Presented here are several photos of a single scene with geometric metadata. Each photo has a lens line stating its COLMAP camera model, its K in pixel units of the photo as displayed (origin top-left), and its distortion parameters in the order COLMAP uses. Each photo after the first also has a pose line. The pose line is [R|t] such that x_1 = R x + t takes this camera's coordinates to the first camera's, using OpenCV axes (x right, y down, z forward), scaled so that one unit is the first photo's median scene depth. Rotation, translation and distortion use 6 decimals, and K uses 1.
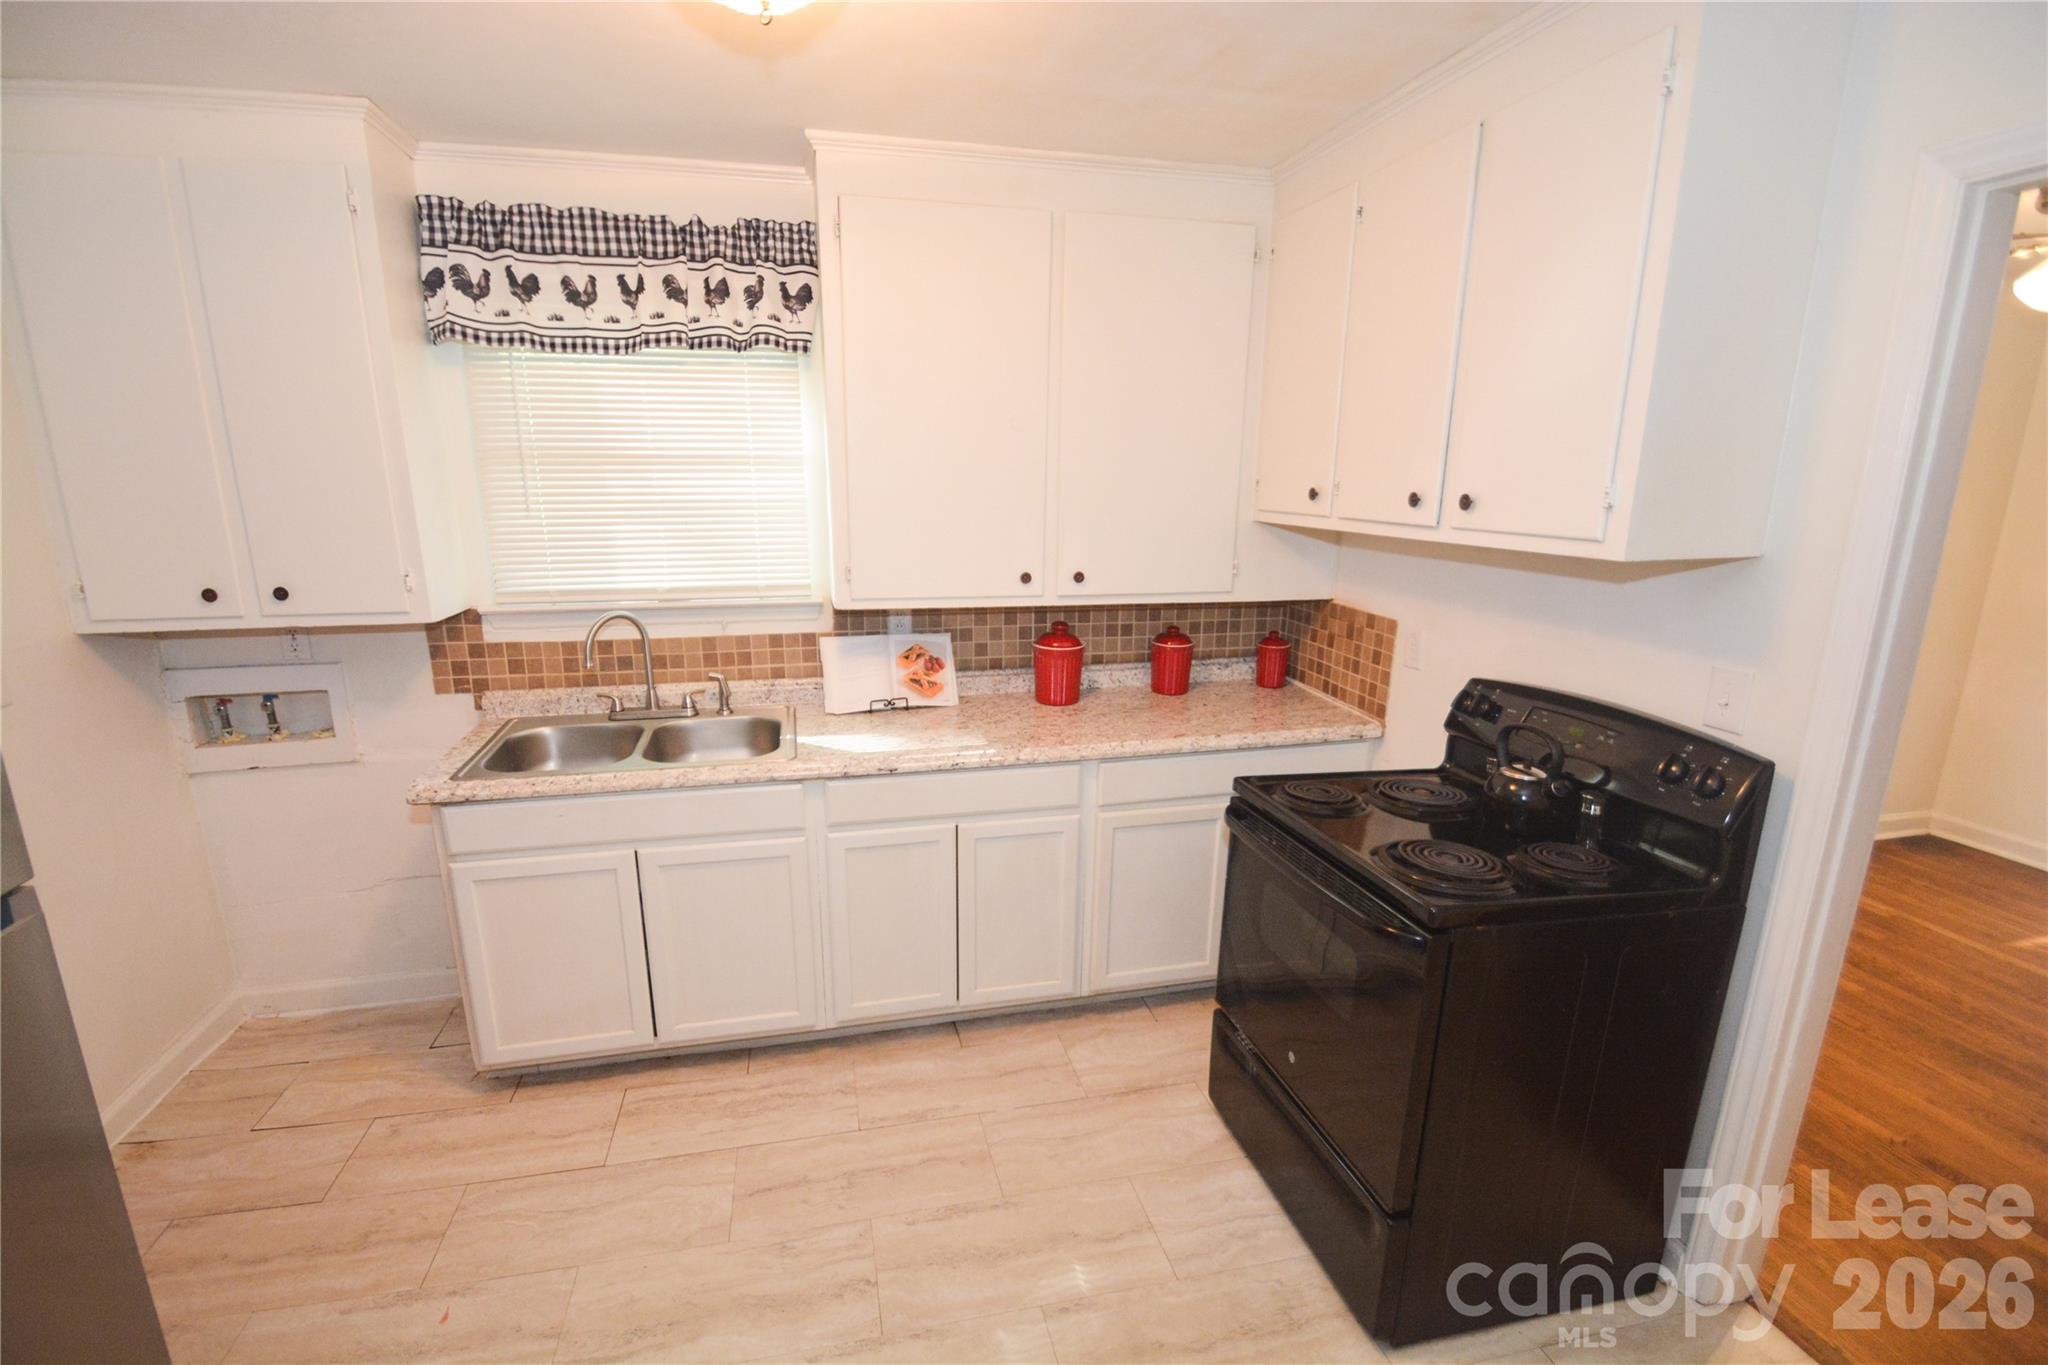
lens RADIAL K [[900.0, 0, 1007.5], [0, 900.0, 710.0], [0, 0, 1]] dist [-0.000590, -0.009051]
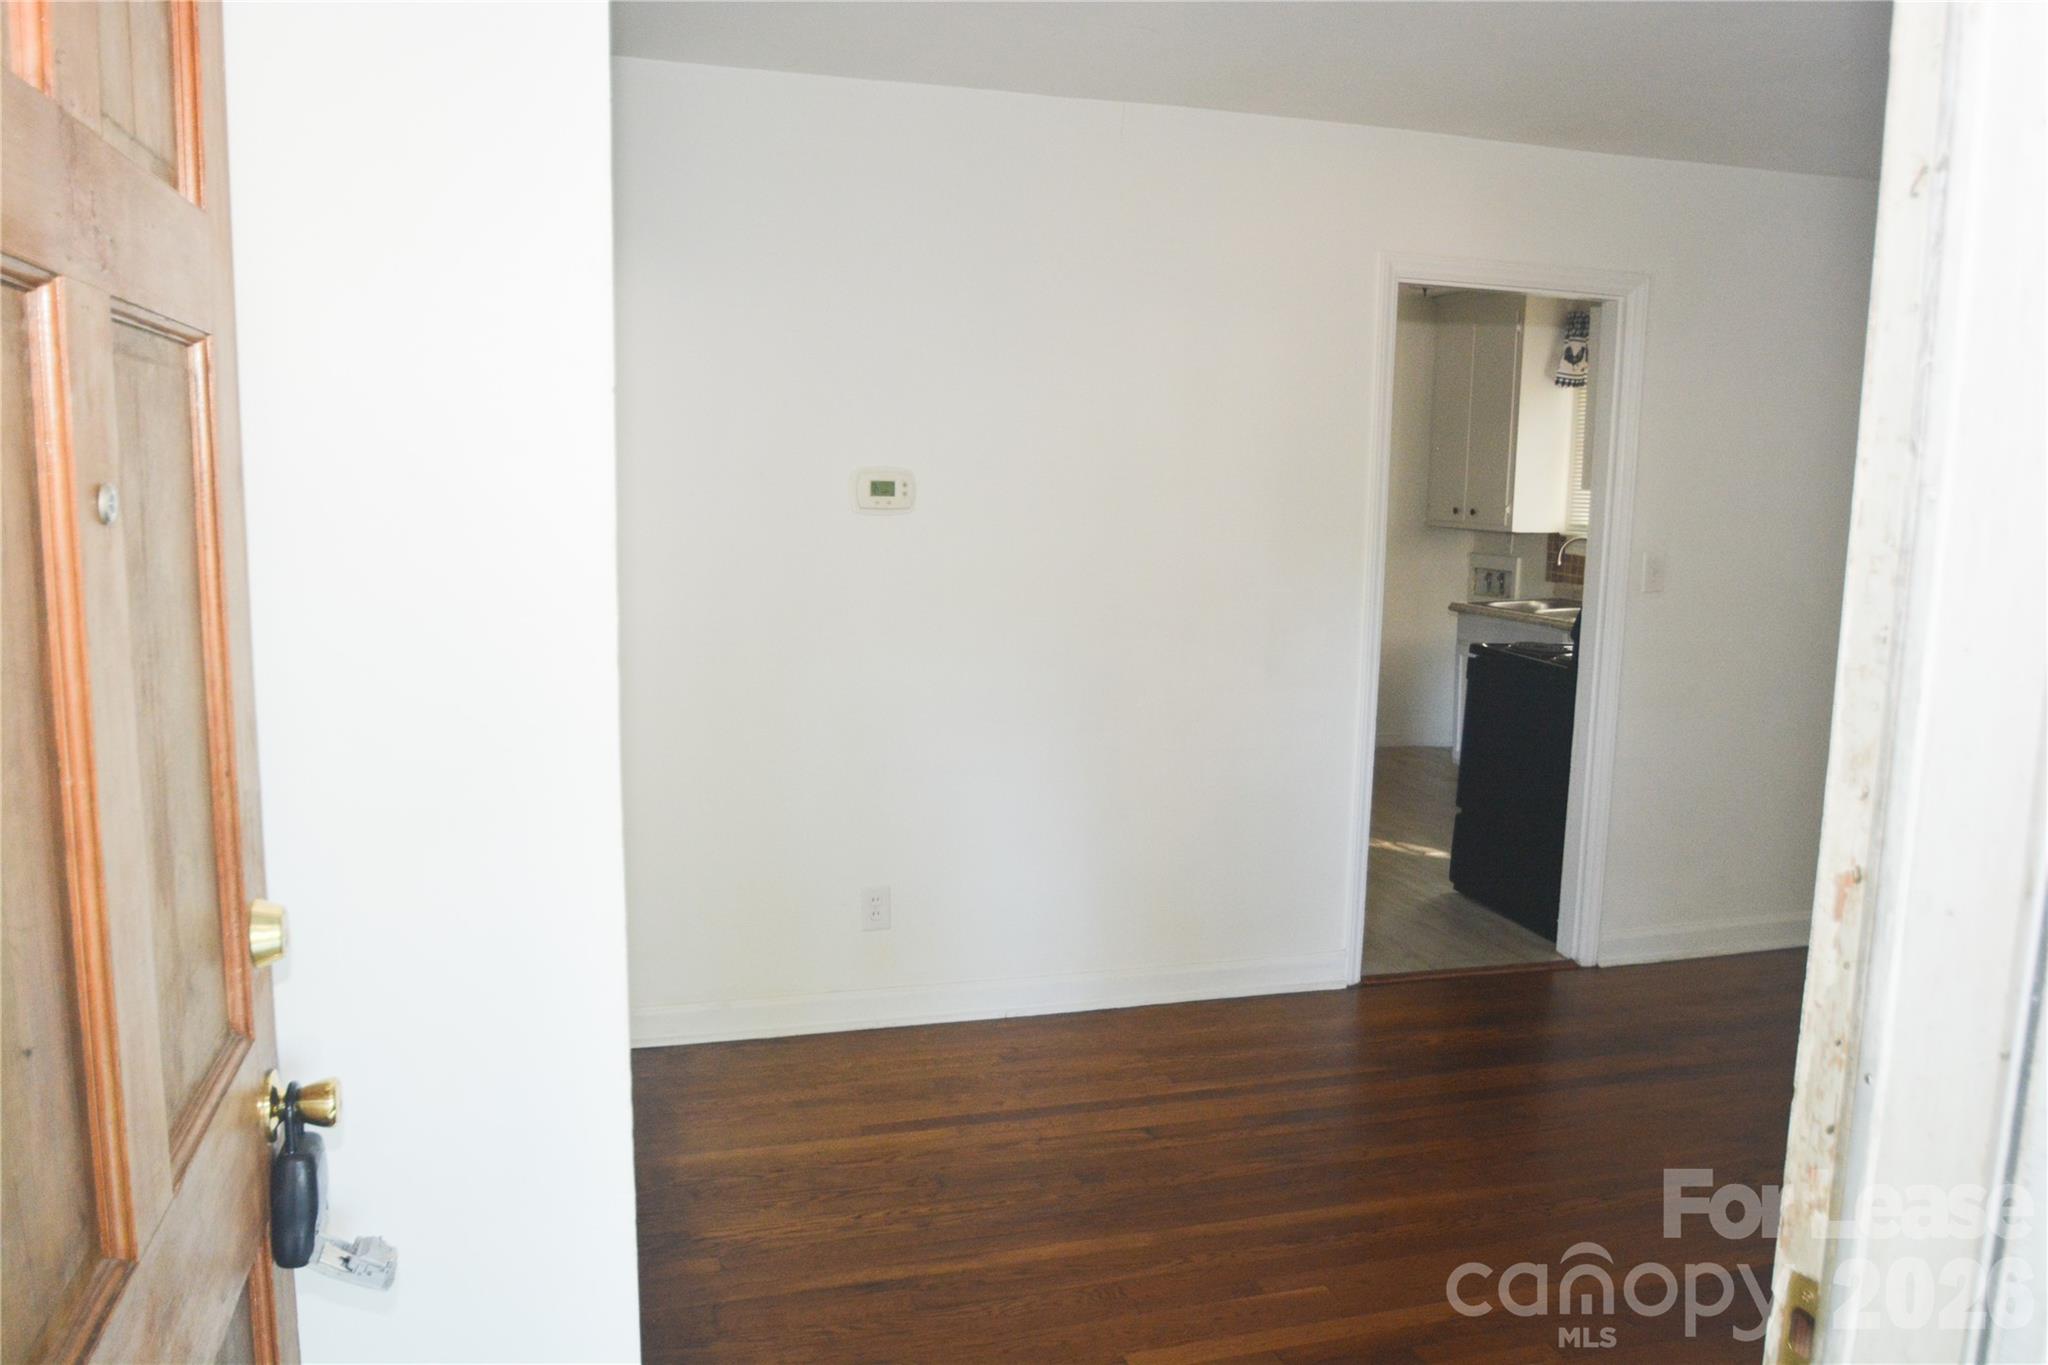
lens RADIAL K [[1588.9, 0, 1029.0], [0, 1588.9, 688.8], [0, 0, 1]] dist [-0.014585, -0.001346]
pose [[0.083544, 0.138605, -0.986818, 2.352850], [-0.263100, 0.958209, 0.112313, 0.101308], [0.961144, 0.250249, 0.116520, -0.262712]]
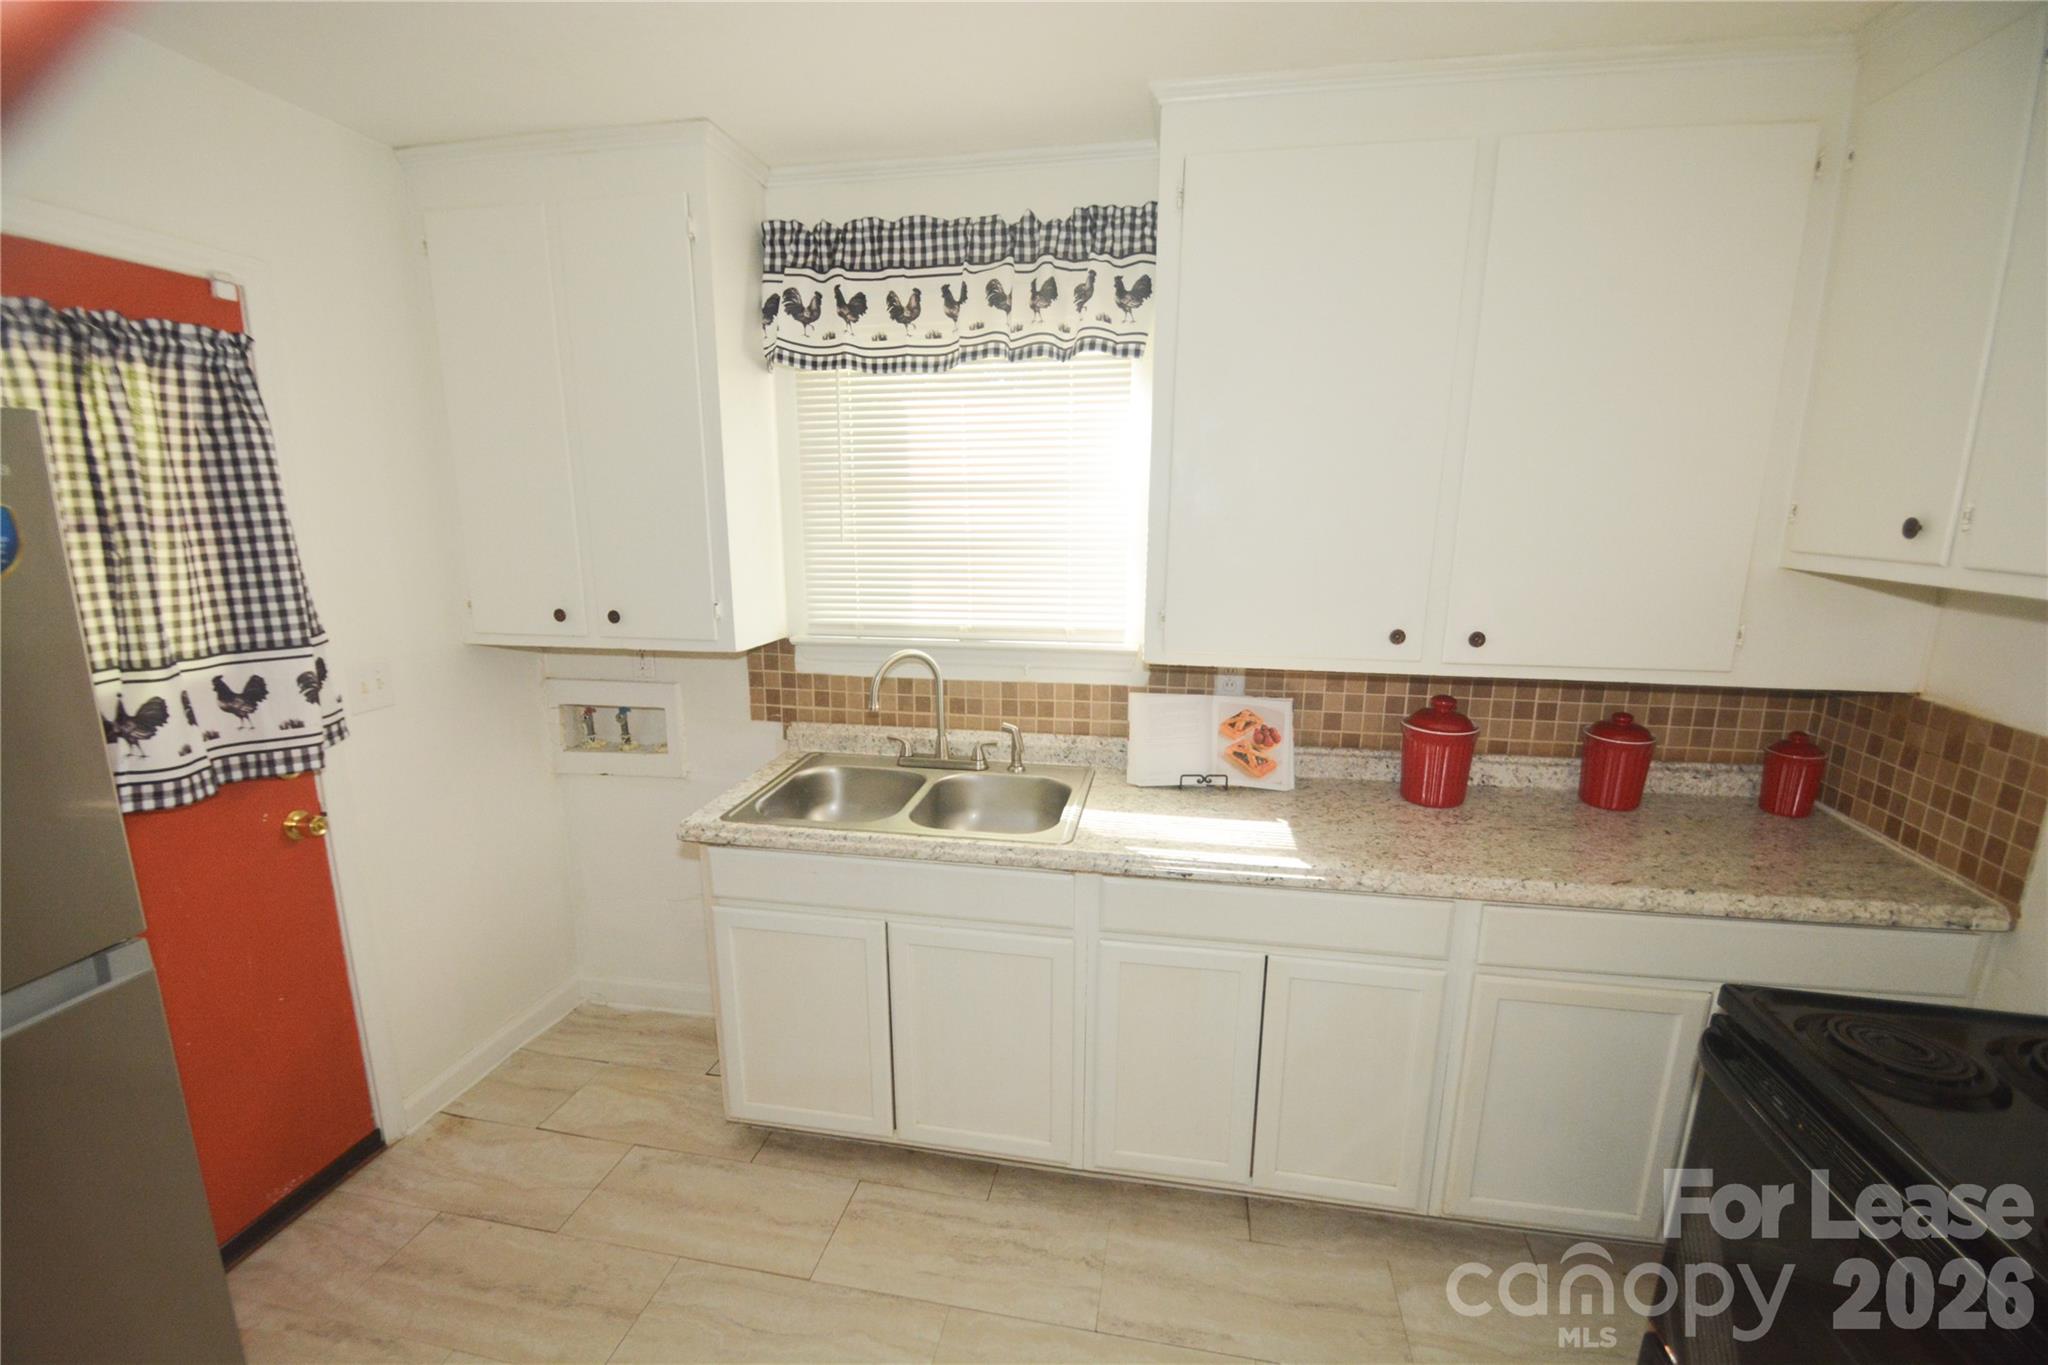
lens RADIAL K [[900.0, 0, 1013.6], [0, 900.0, 711.0], [0, 0, 1]] dist [-0.000590, -0.009051]
pose [[0.915628, 0.084666, -0.393011, 0.027045], [-0.096961, 0.995222, -0.011498, -0.045785], [0.390160, 0.048634, 0.919462, 0.191716]]
